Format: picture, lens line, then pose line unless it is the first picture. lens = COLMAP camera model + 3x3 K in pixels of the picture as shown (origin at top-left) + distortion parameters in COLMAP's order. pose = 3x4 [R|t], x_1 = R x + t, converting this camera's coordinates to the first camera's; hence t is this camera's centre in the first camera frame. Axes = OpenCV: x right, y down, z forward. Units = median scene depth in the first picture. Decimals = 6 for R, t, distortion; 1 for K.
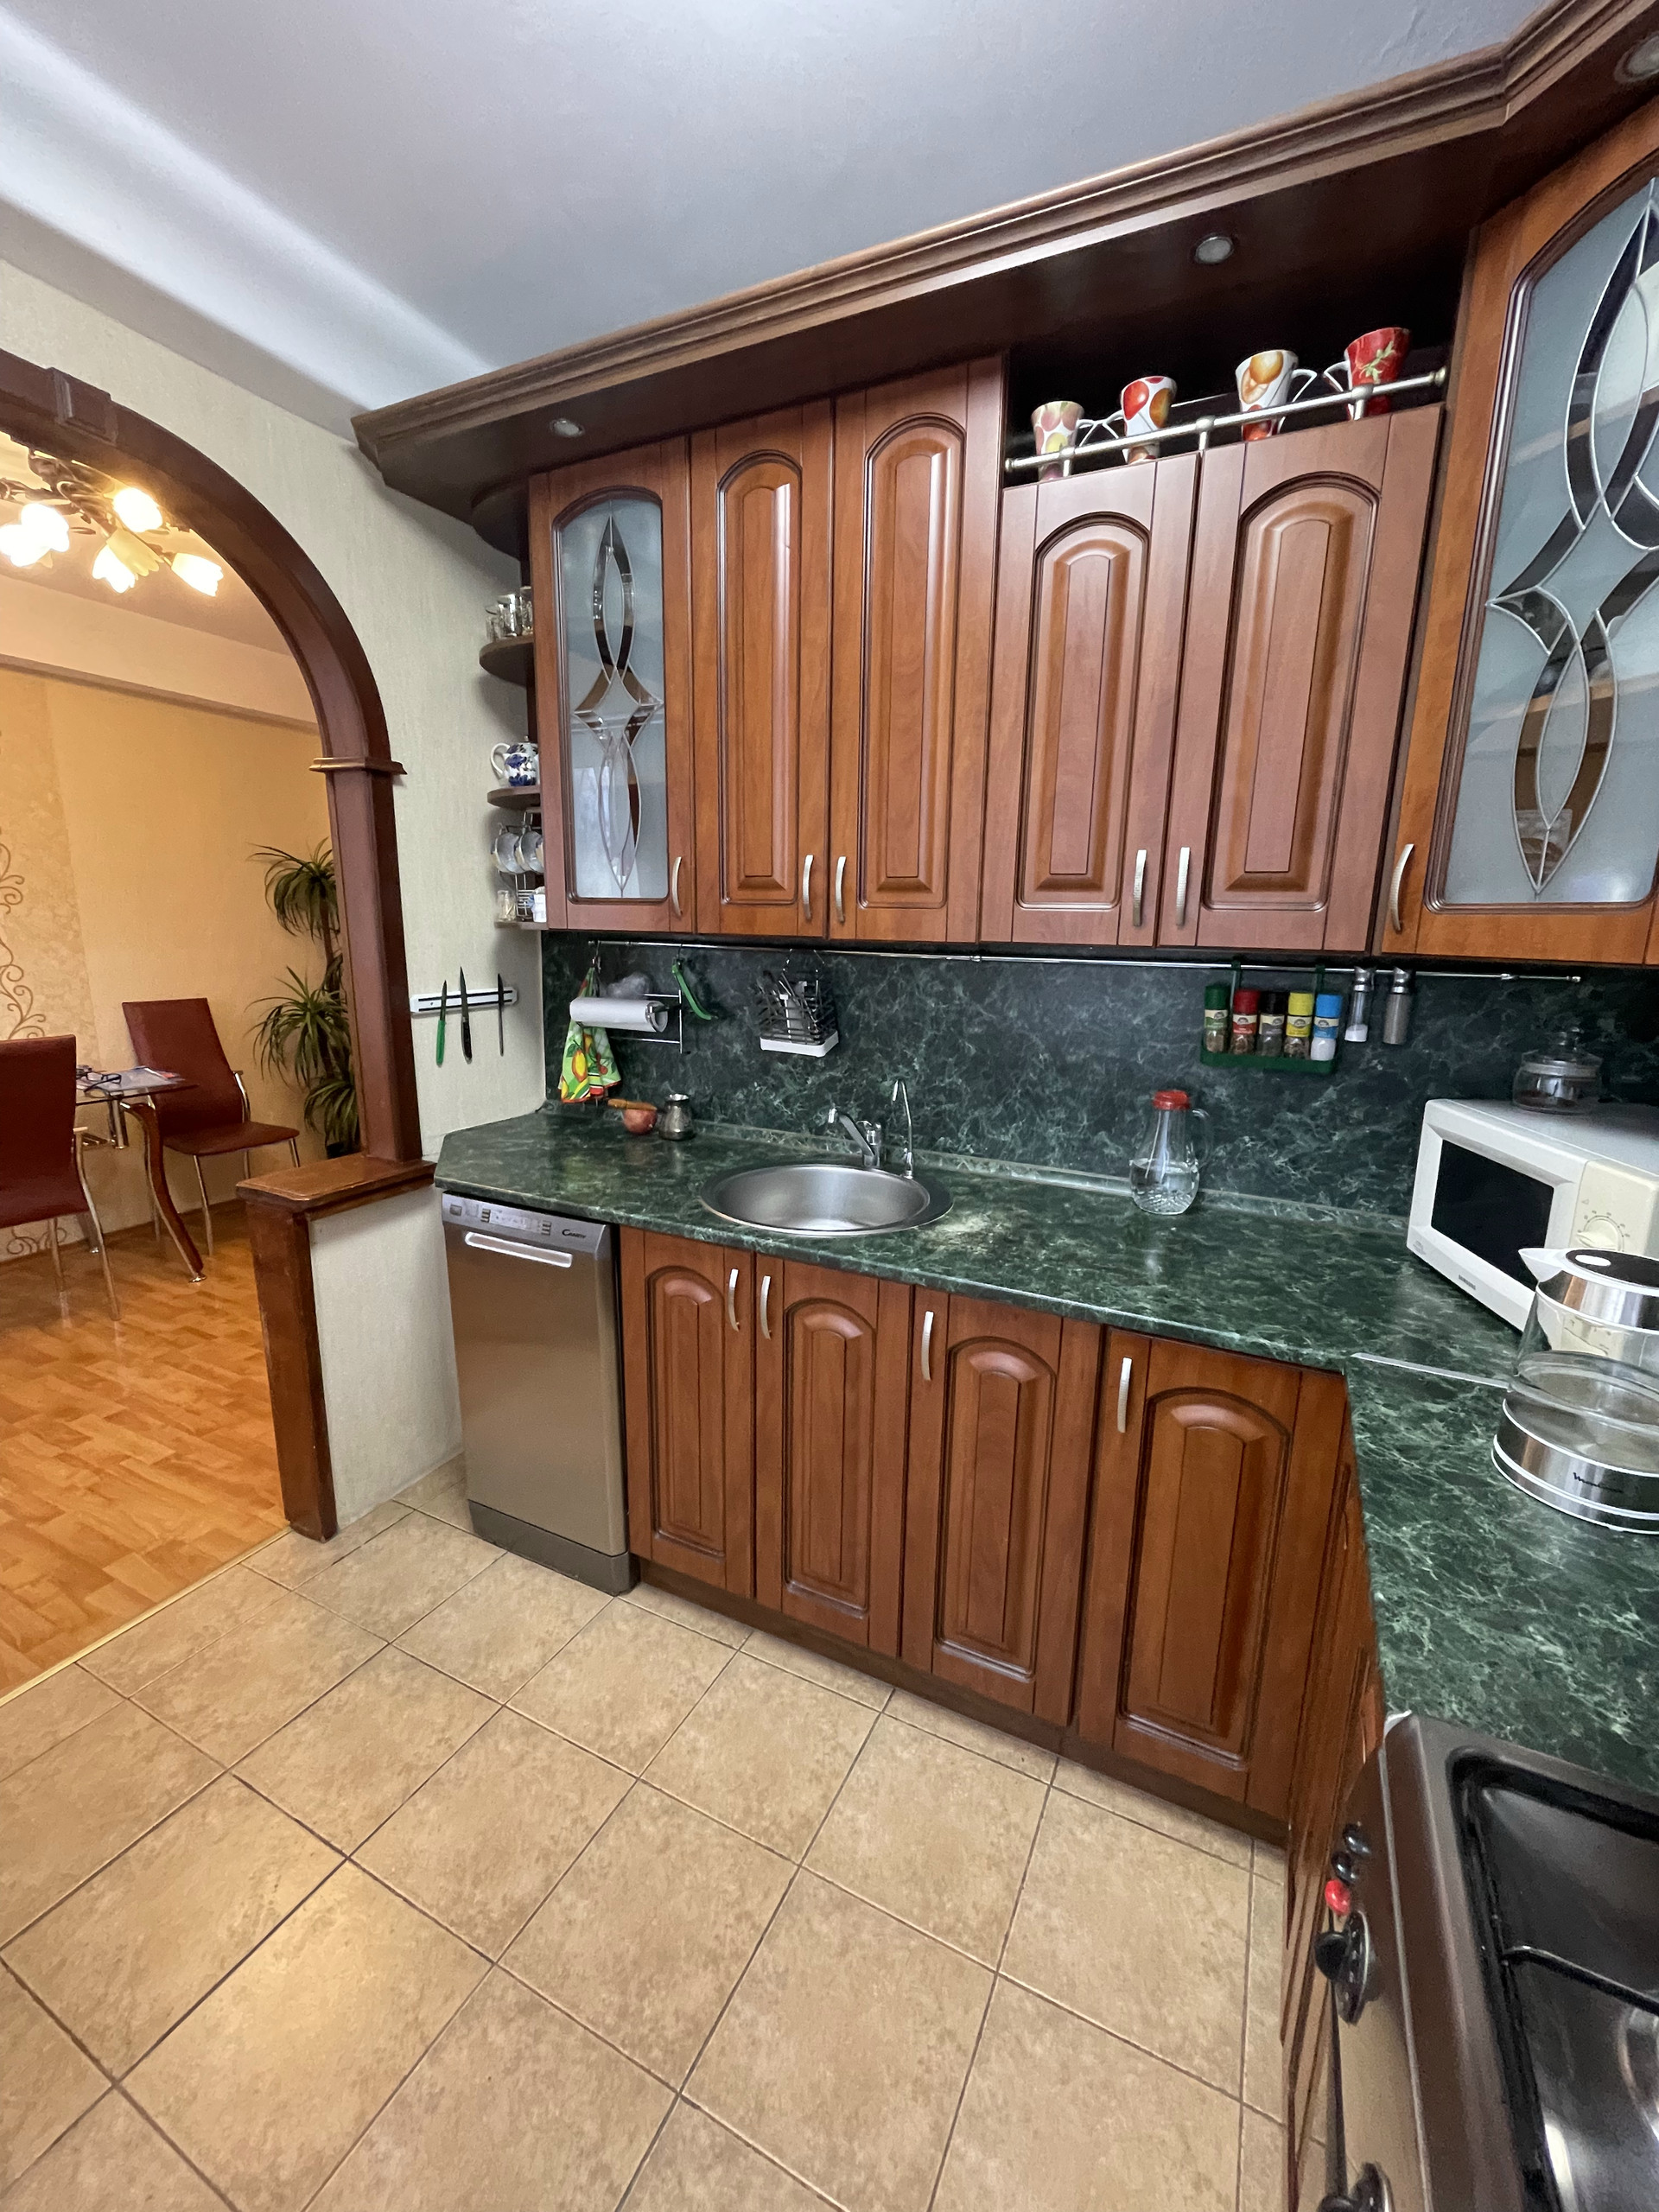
lens RADIAL K [[899.1, 0, 835.5], [0, 899.1, 1106.2], [0, 0, 1]] dist [-0.000757, -0.000398]
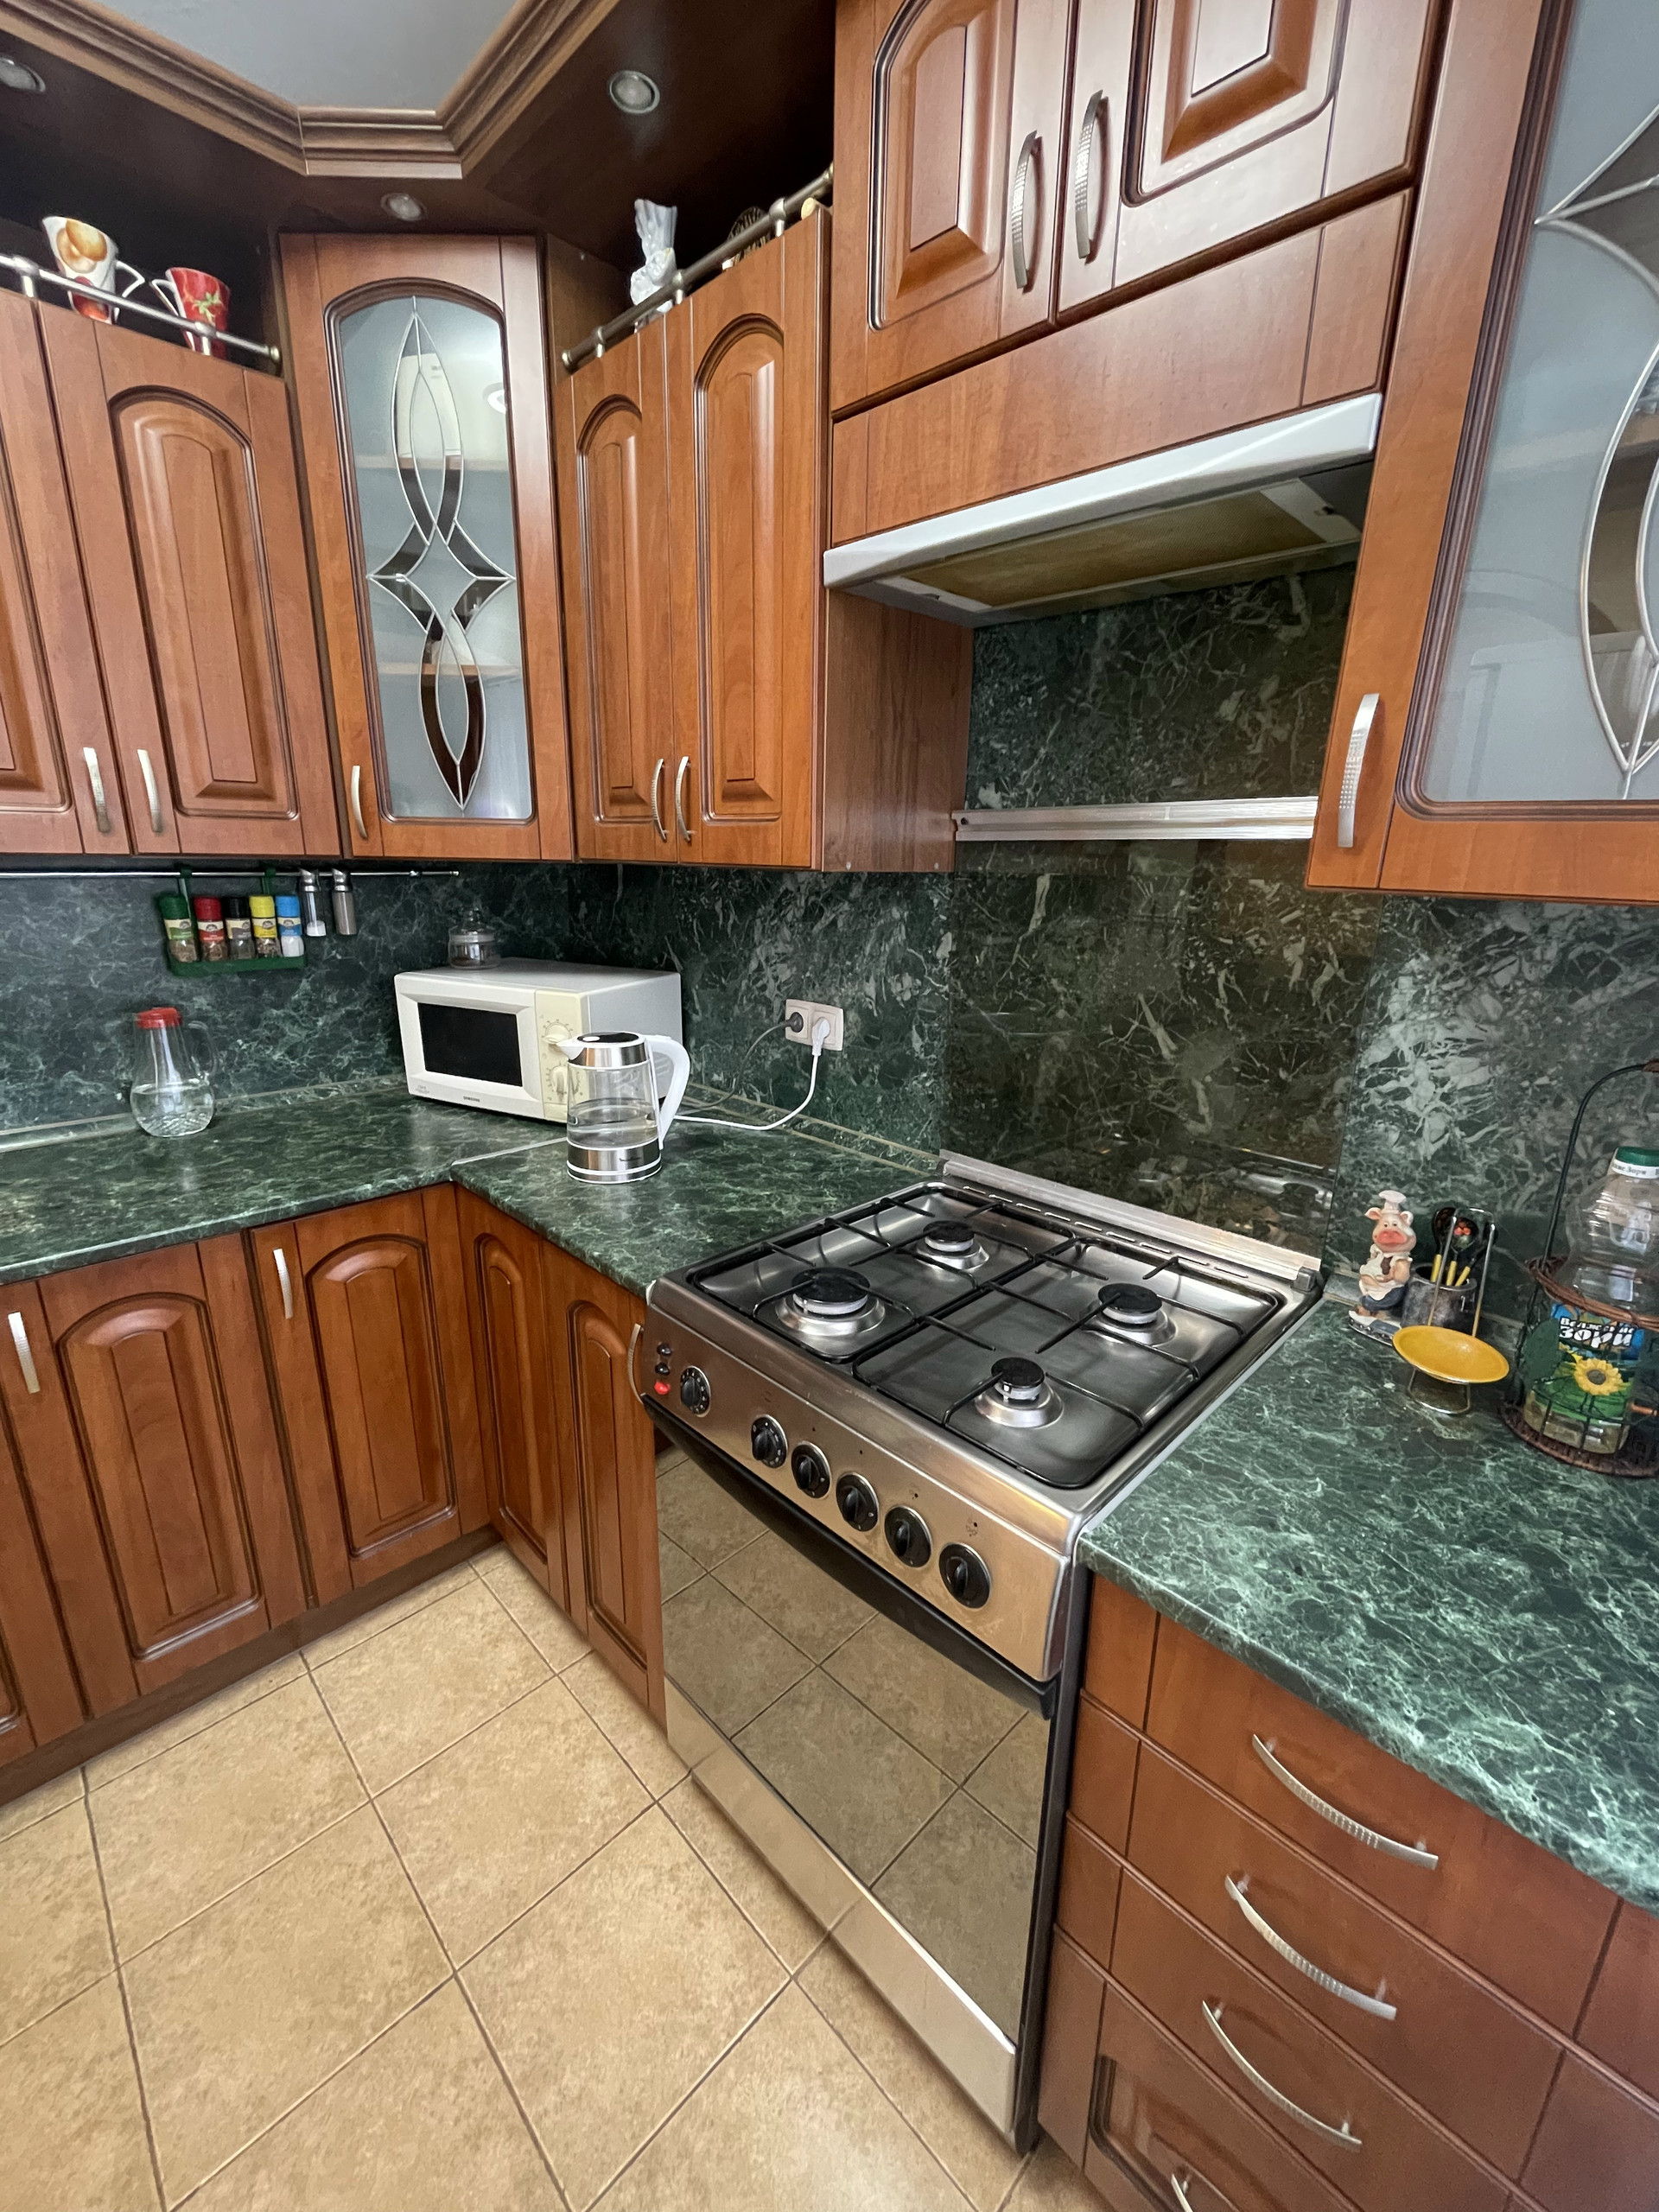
lens RADIAL K [[899.1, 0, 835.5], [0, 899.1, 1106.2], [0, 0, 1]] dist [-0.000757, -0.000398]
pose [[0.316331, -0.269297, 0.909623, -0.342099], [0.180447, 0.958436, 0.220996, 0.002268], [-0.931329, 0.094231, 0.351777, -0.003776]]
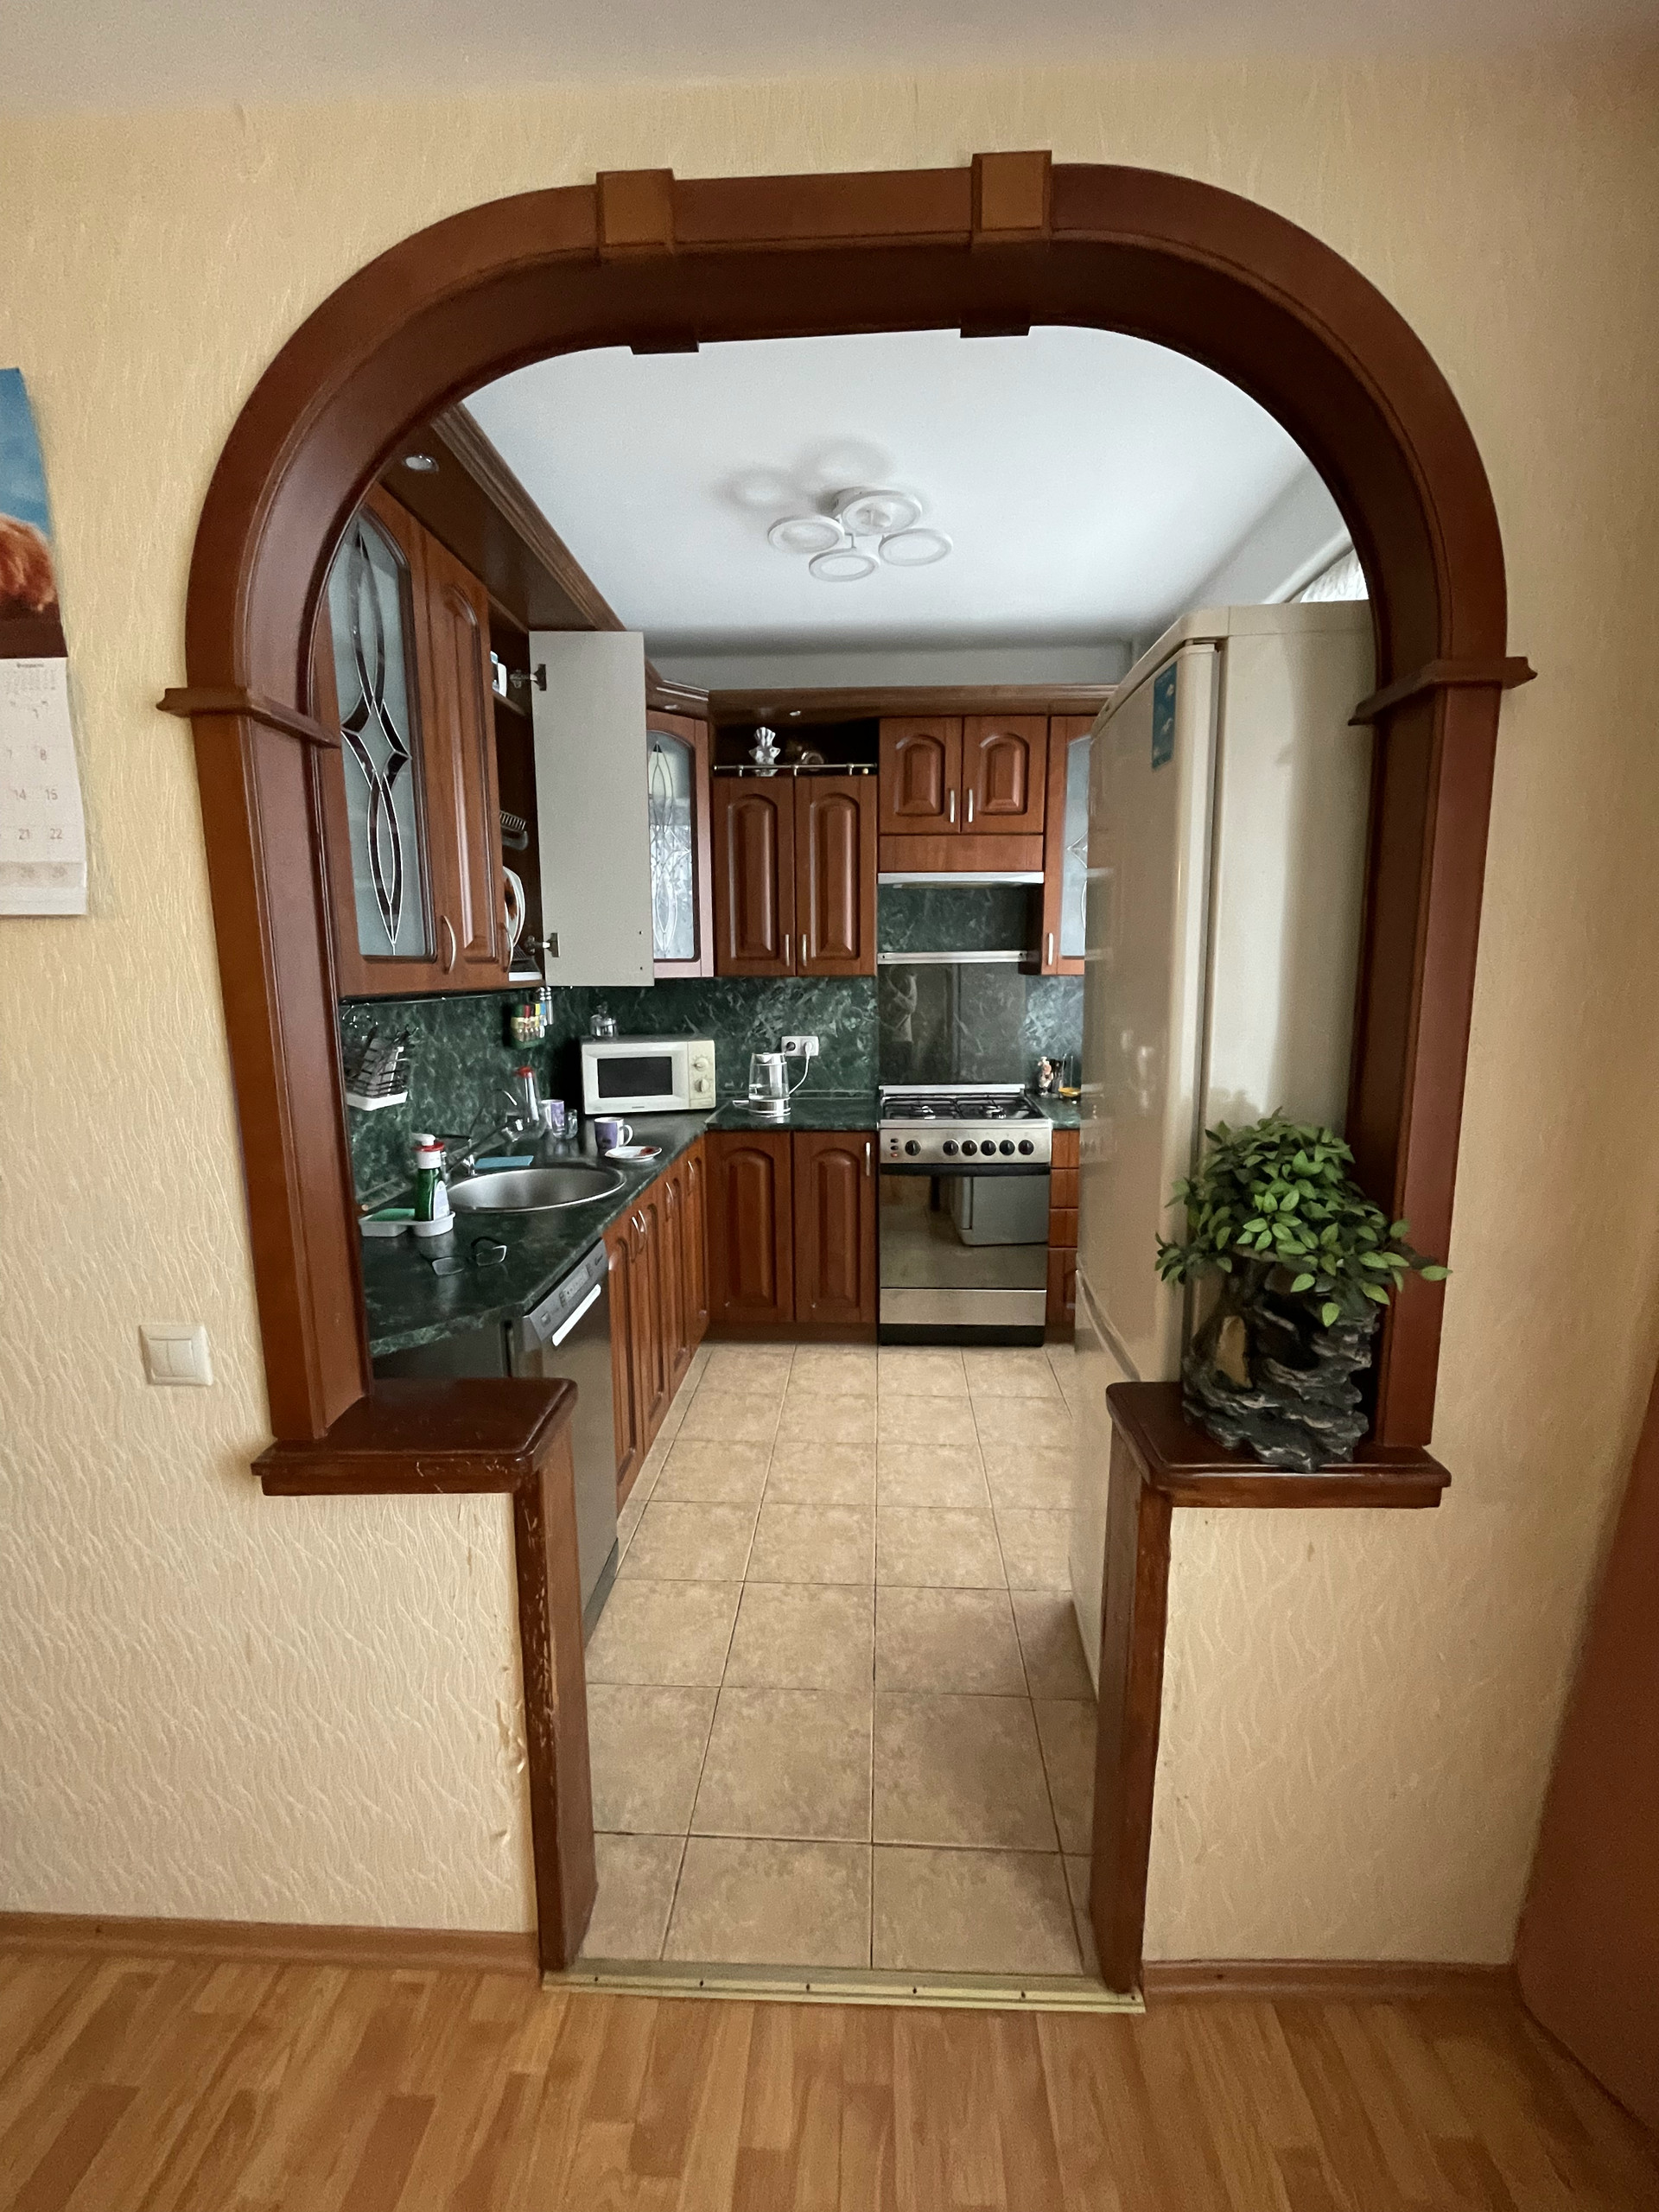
lens RADIAL K [[899.1, 0, 835.5], [0, 899.1, 1106.2], [0, 0, 1]] dist [-0.000757, -0.000398]
pose [[-0.405881, -0.161152, 0.899606, -1.615939], [0.184276, 0.949684, 0.253264, -0.309946], [-0.895155, 0.268571, -0.355763, 1.273934]]
